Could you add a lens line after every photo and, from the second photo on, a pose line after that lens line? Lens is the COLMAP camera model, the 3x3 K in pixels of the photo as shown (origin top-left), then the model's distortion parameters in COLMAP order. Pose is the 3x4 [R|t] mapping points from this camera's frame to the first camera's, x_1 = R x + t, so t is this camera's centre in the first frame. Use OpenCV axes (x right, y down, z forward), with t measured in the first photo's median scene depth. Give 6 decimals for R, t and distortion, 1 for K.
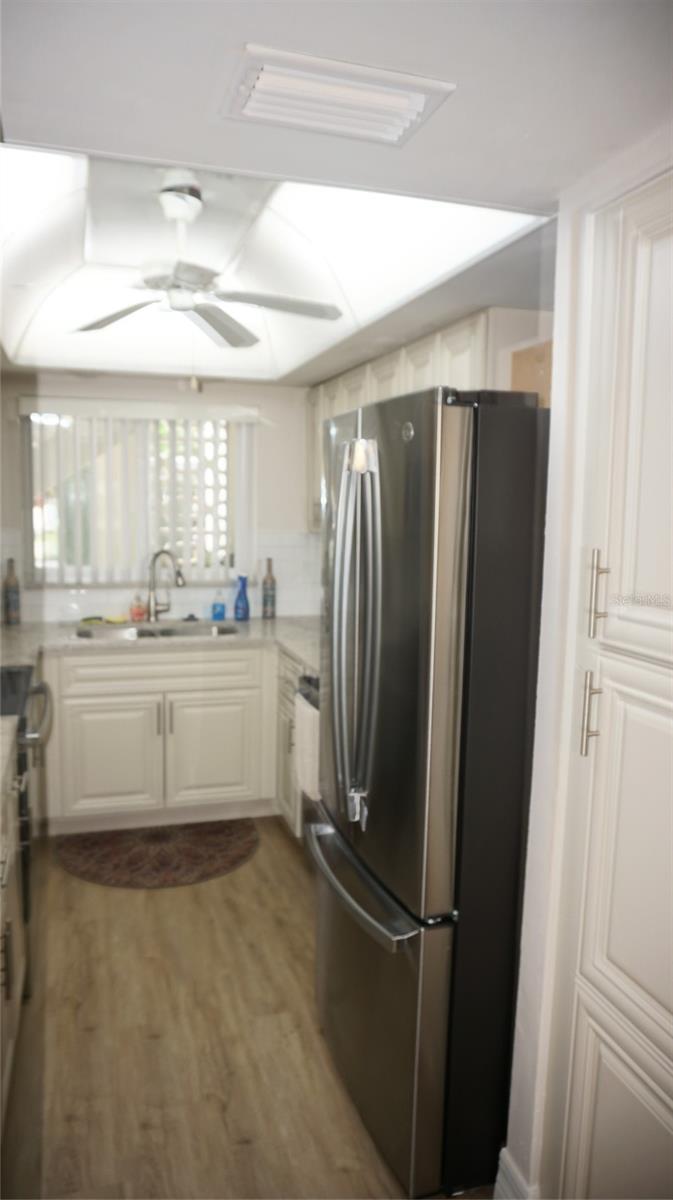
lens RADIAL K [[793.2, 0, 331.5], [0, 793.2, 604.4], [0, 0, 1]] dist [-0.065226, 0.044107]
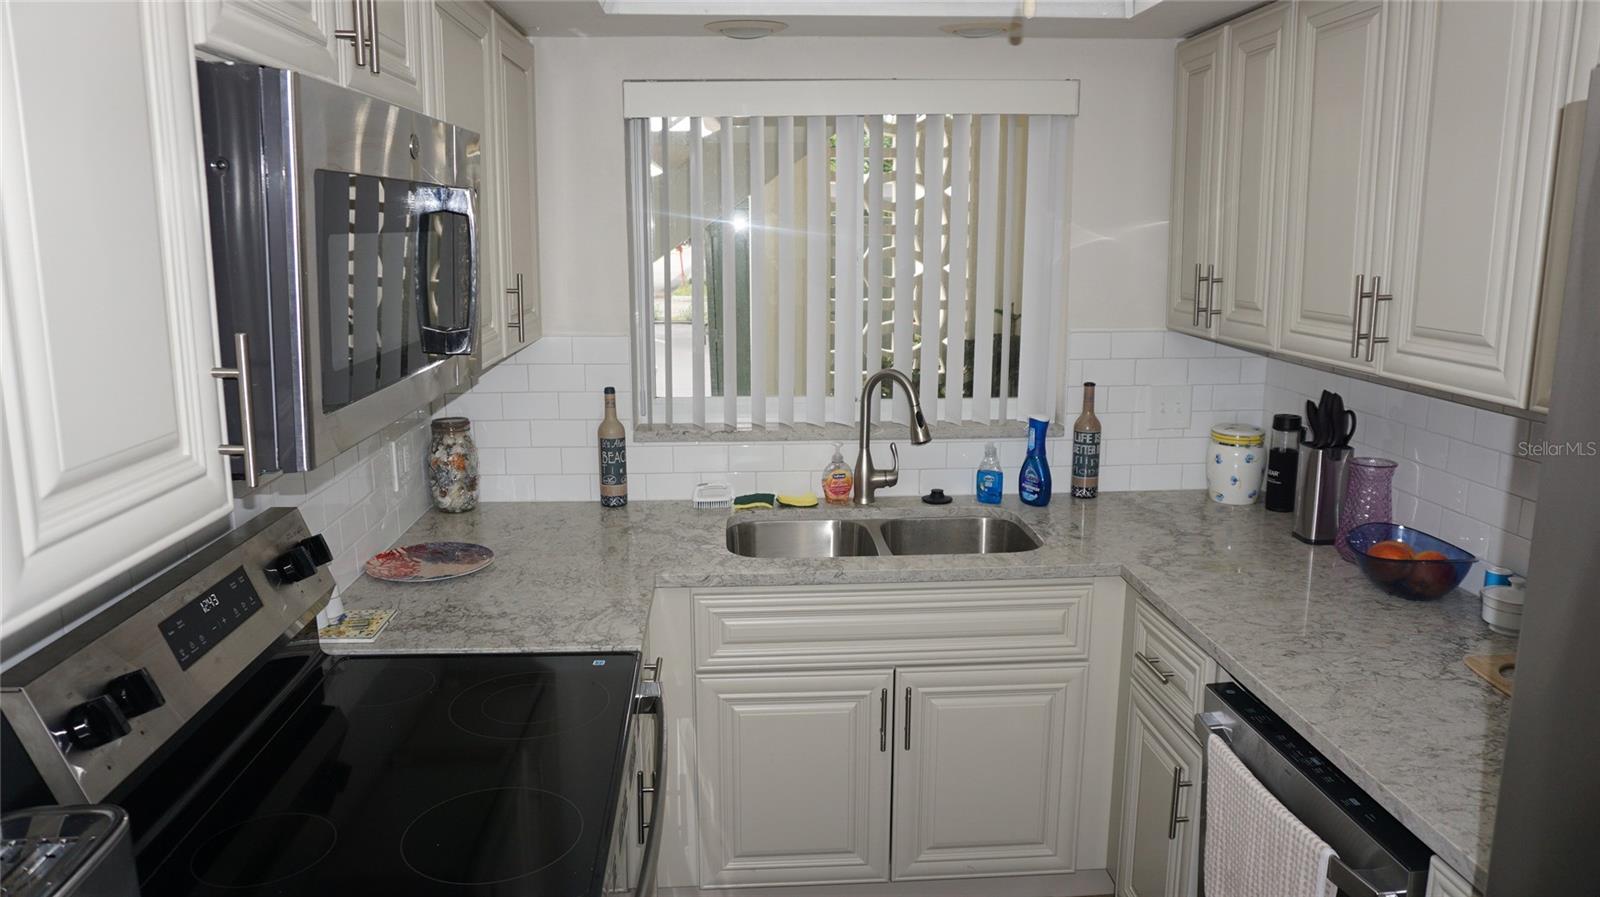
lens RADIAL K [[1059.9, 0, 798.4], [0, 1059.9, 444.2], [0, 0, 1]] dist [-0.040100, 0.023505]
pose [[0.970086, 0.022346, -0.241730, -0.157858], [-0.004363, 0.997198, 0.074674, -0.113220], [0.242722, -0.071386, 0.967466, 0.488951]]
